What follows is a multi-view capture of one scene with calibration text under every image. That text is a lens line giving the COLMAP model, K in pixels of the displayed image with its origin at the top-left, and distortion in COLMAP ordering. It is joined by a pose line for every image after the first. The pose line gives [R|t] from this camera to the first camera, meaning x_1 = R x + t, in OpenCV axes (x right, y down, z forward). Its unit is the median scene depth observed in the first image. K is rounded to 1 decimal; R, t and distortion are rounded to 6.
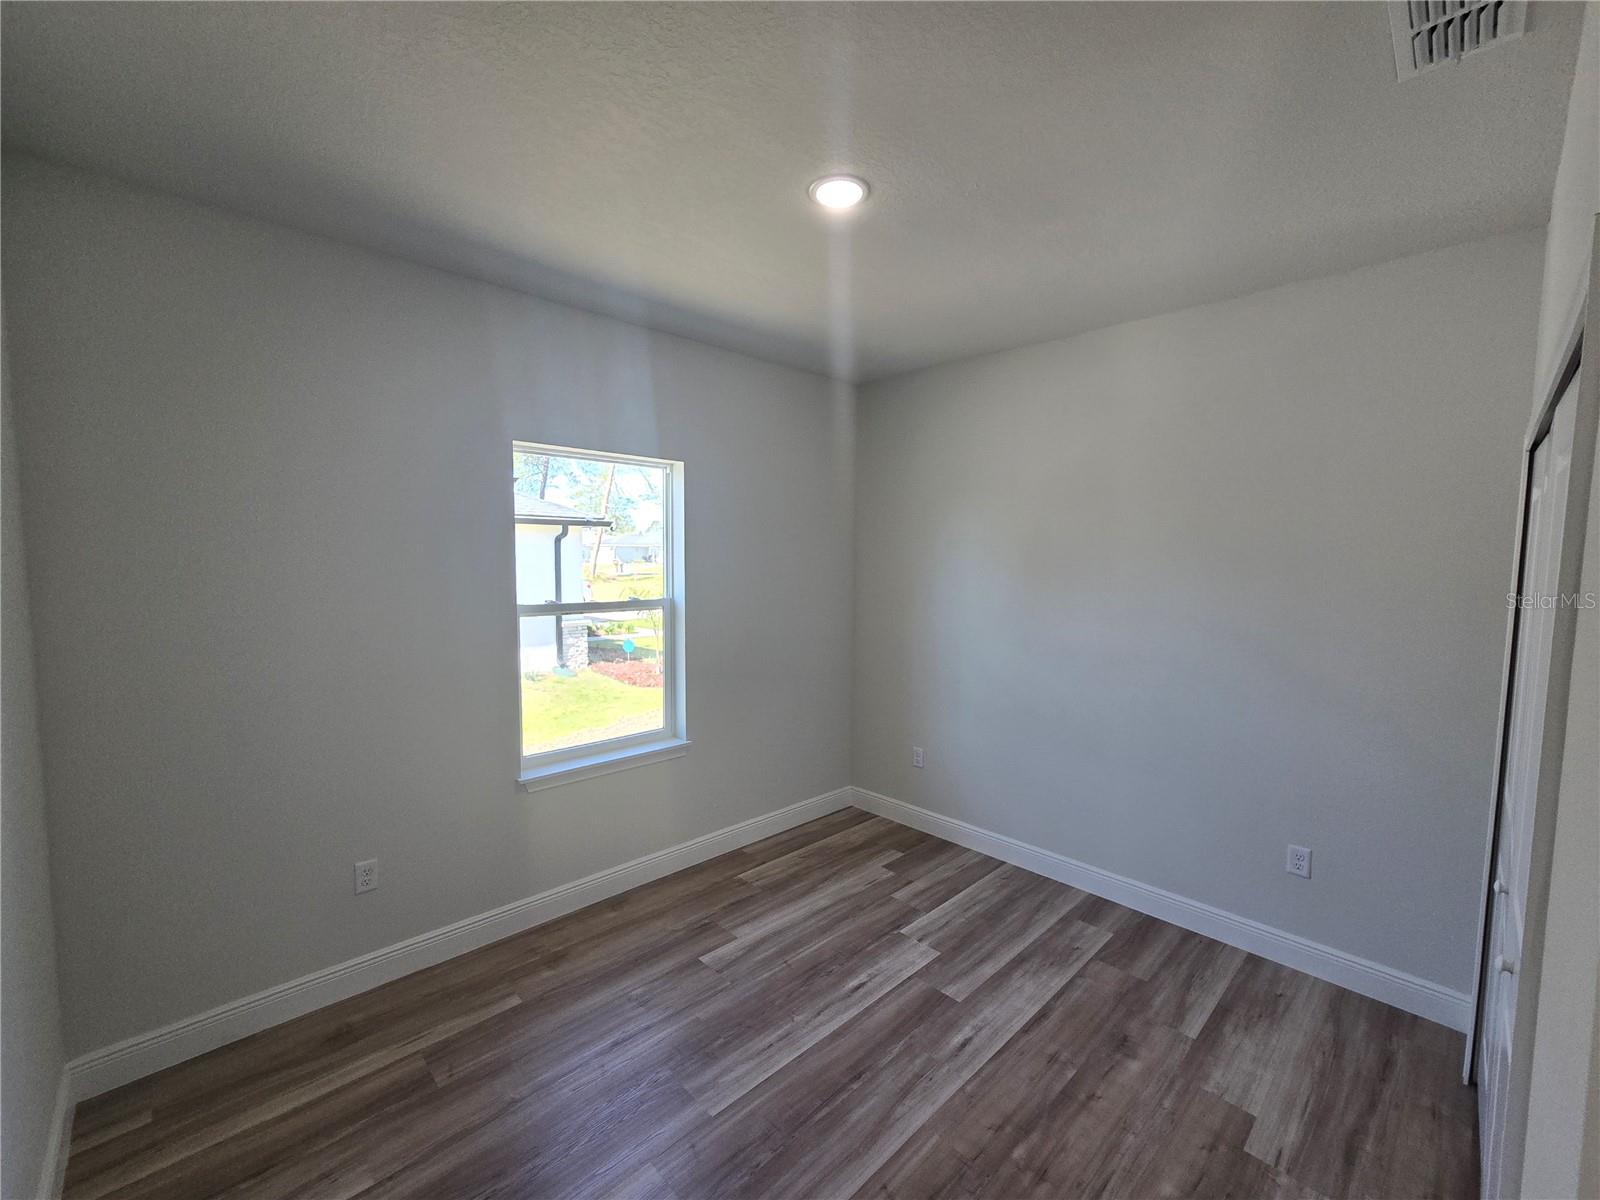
lens RADIAL K [[656.4, 0, 791.9], [0, 656.4, 605.8], [0, 0, 1]] dist [-0.000381, 0.002416]
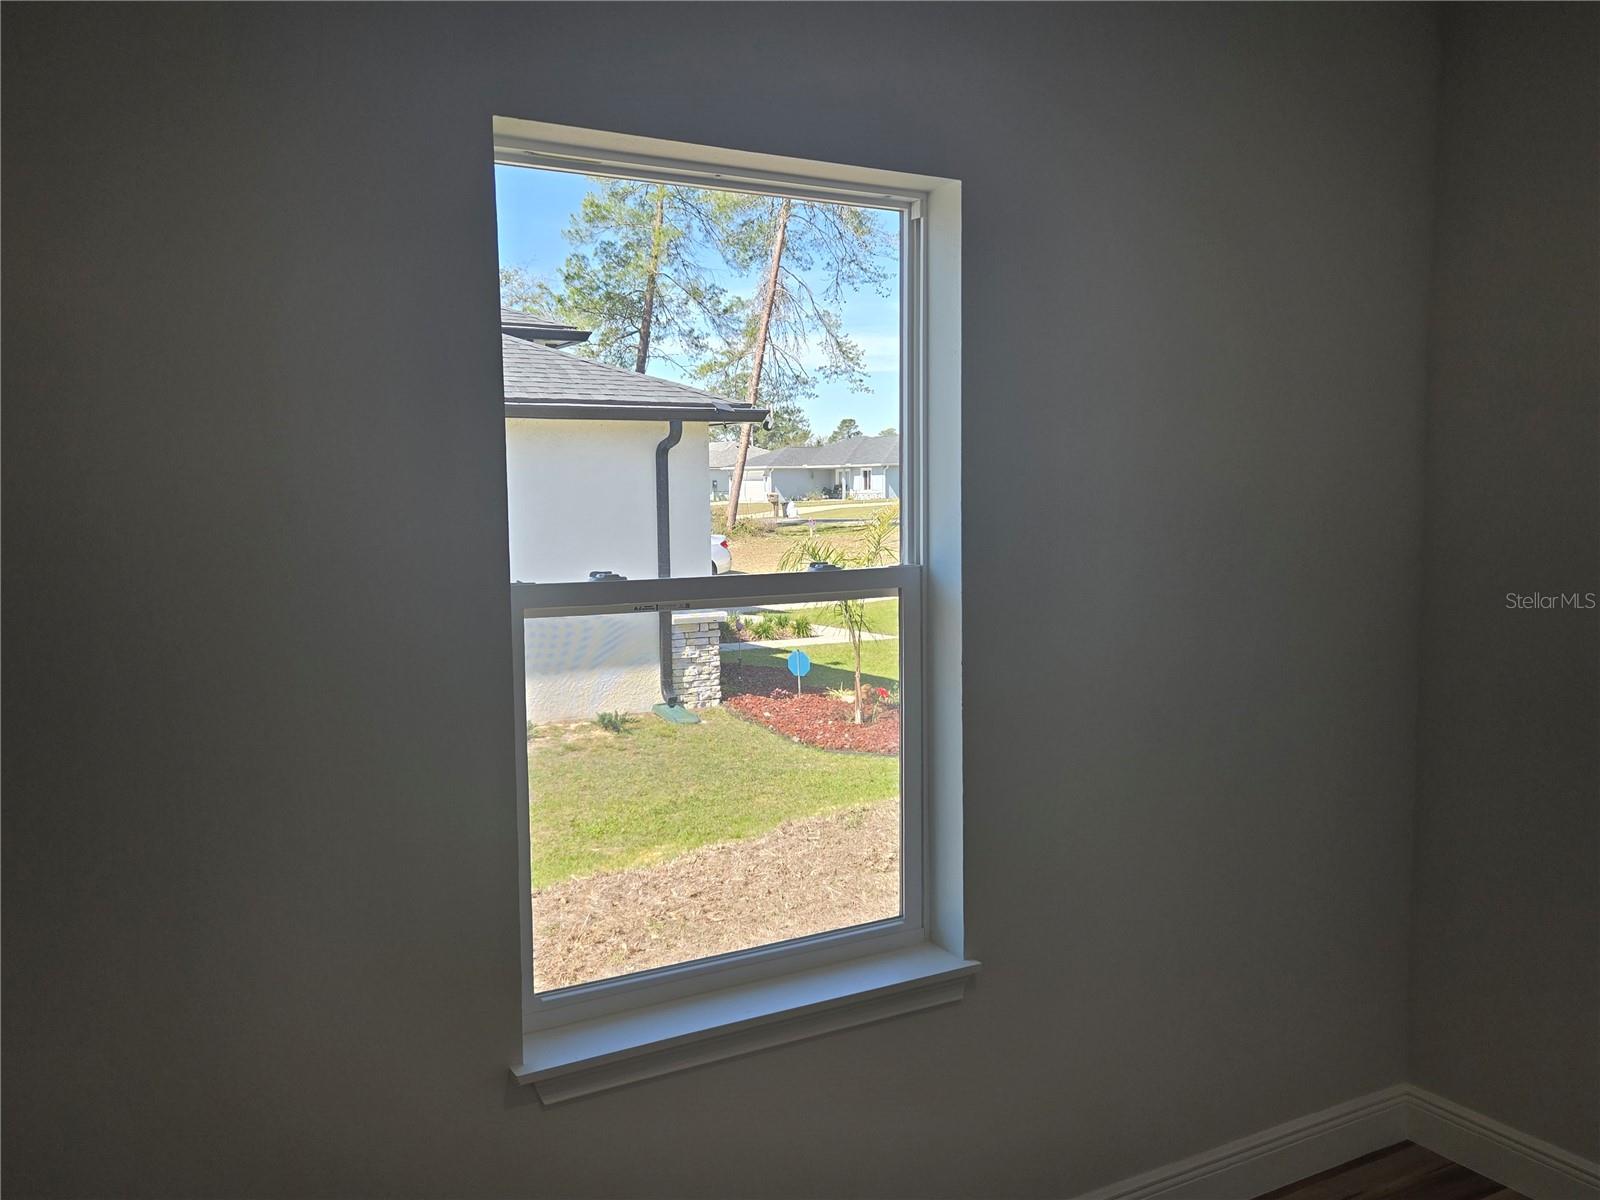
lens RADIAL K [[1071.6, 0, 804.8], [0, 1071.6, 590.3], [0, 0, 1]] dist [0.059320, -0.043942]
pose [[0.973046, 0.001477, -0.230605, -0.059949], [0.000750, 0.999954, 0.009571, -0.002089], [0.230608, -0.009486, 0.973000, 0.219613]]
